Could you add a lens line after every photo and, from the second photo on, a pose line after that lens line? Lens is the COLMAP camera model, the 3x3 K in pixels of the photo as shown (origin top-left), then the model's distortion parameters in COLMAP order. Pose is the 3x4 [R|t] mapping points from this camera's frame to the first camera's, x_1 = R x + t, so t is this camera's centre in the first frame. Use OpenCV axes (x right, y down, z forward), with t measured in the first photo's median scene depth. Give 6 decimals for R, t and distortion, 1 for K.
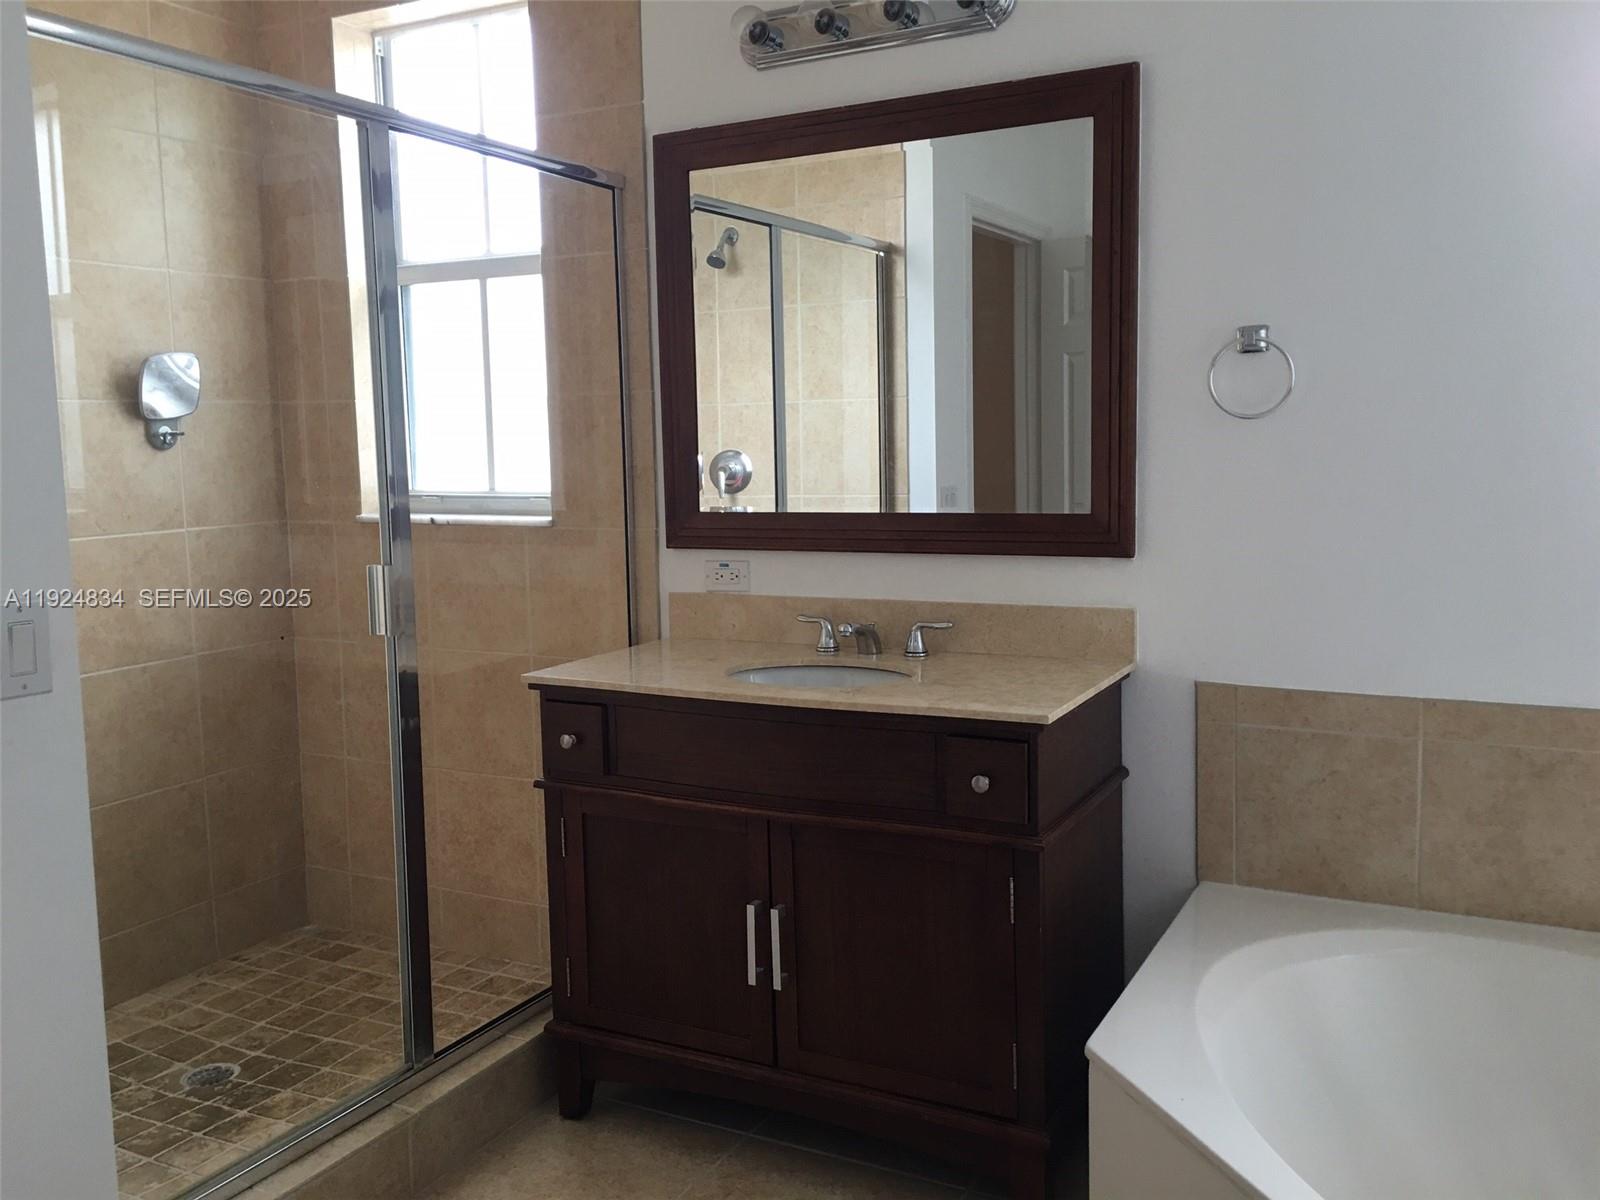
lens RADIAL K [[1349.5, 0, 803.5], [0, 1349.5, 579.0], [0, 0, 1]] dist [0.014291, 0.002470]
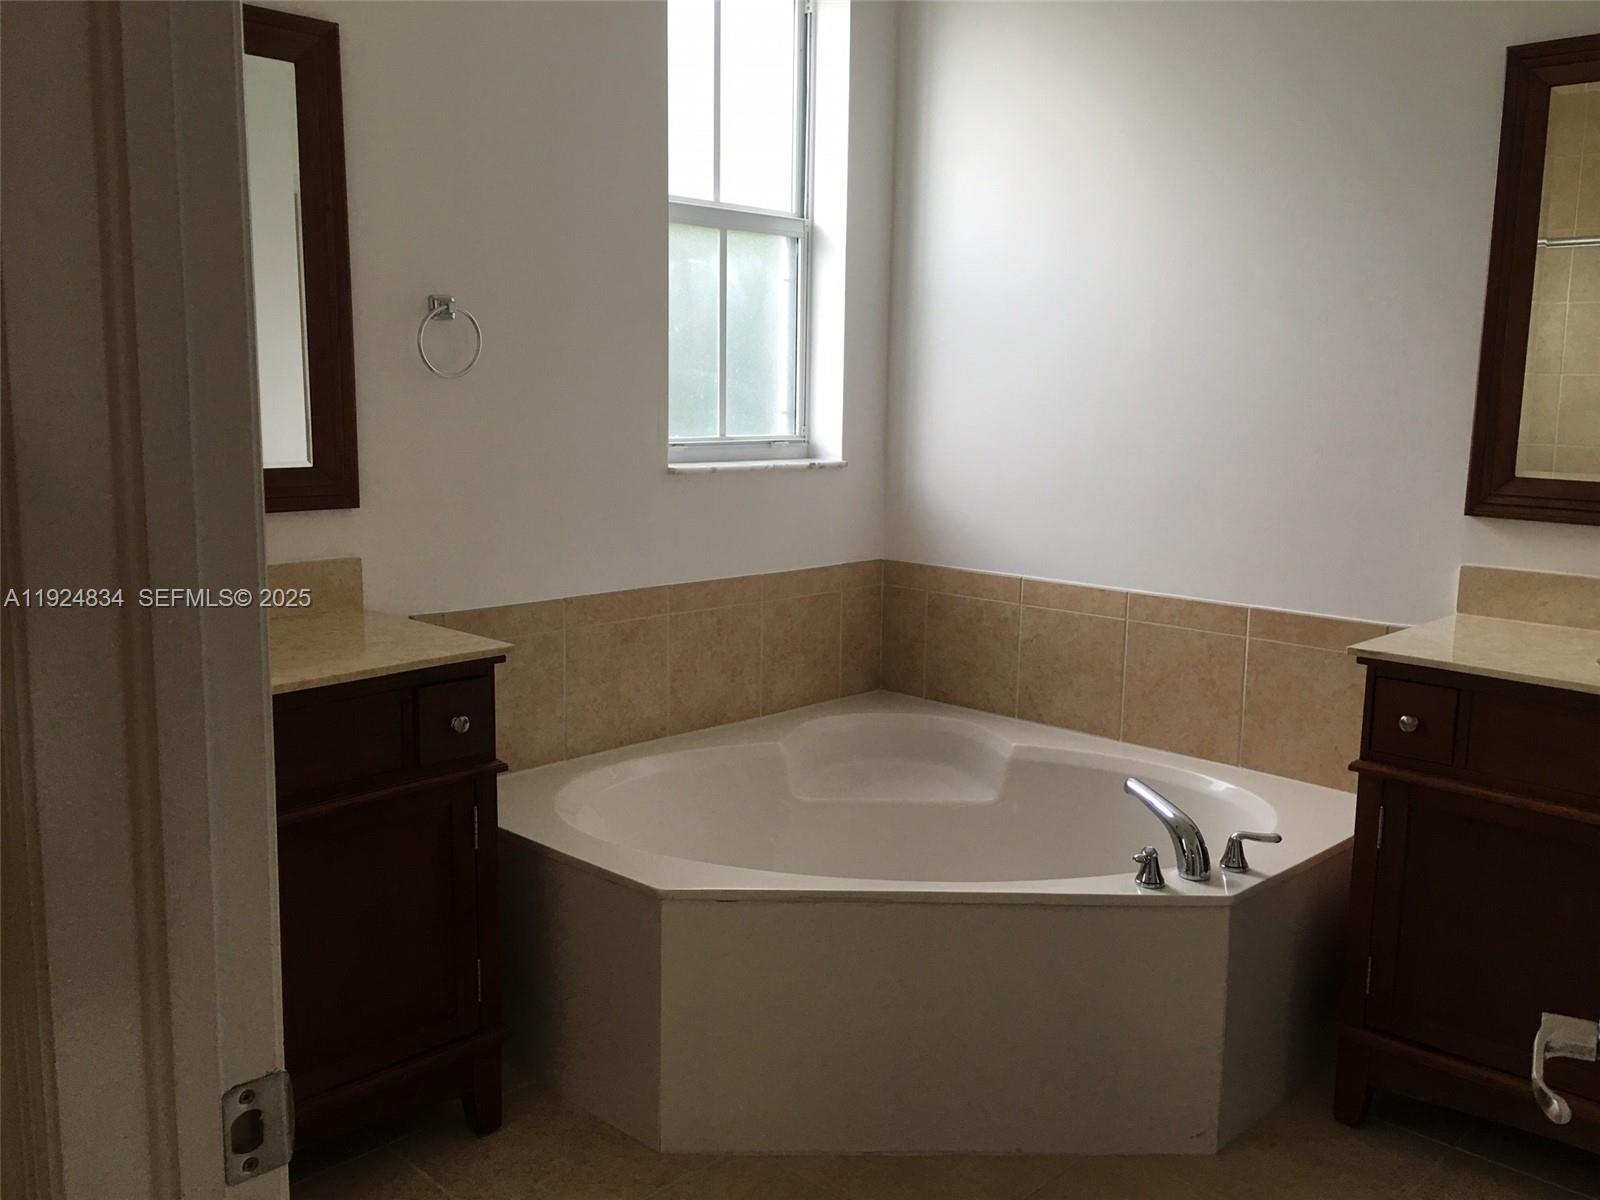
lens RADIAL K [[1349.5, 0, 803.5], [0, 1349.5, 579.0], [0, 0, 1]] dist [0.014291, 0.002470]
pose [[0.271865, -0.108685, 0.956178, -0.750392], [0.081398, 0.992638, 0.089686, -0.029383], [-0.958887, 0.053448, 0.278710, 0.432245]]
